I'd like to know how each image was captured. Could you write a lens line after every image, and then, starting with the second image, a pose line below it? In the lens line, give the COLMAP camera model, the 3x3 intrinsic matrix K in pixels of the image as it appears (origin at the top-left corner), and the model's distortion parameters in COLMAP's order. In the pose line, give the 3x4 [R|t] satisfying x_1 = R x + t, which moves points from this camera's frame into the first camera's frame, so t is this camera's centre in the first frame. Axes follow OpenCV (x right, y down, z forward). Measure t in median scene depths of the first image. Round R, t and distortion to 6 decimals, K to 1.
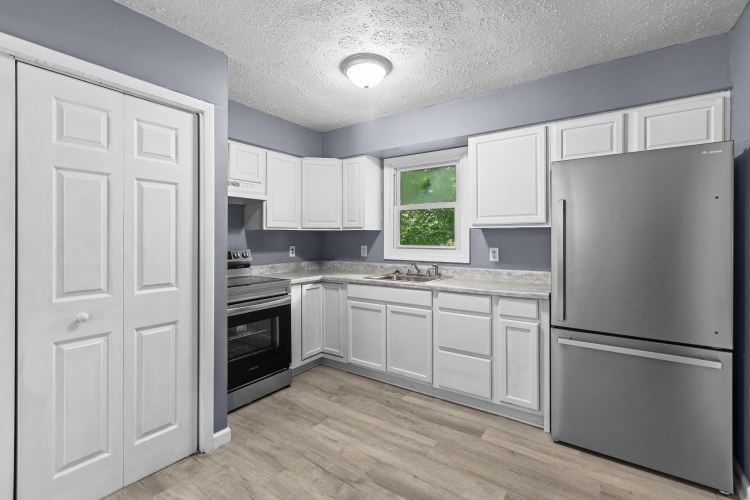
lens RADIAL K [[342.1, 0, 372.2], [0, 342.1, 243.3], [0, 0, 1]] dist [0.012557, 0.000175]
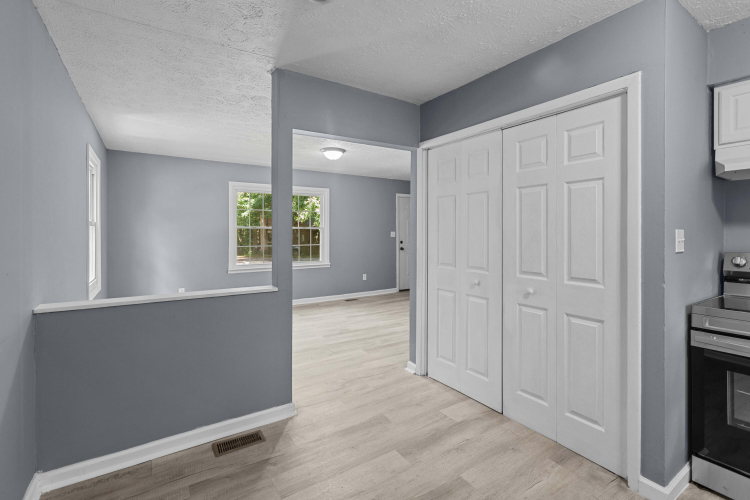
lens RADIAL K [[342.1, 0, 371.6], [0, 342.1, 231.1], [0, 0, 1]] dist [0.012557, 0.000175]
pose [[-0.348395, -0.000003, -0.937348, 0.609486], [-0.005469, 0.999983, 0.002029, -0.024739], [0.937332, 0.005833, -0.348389, 0.788434]]
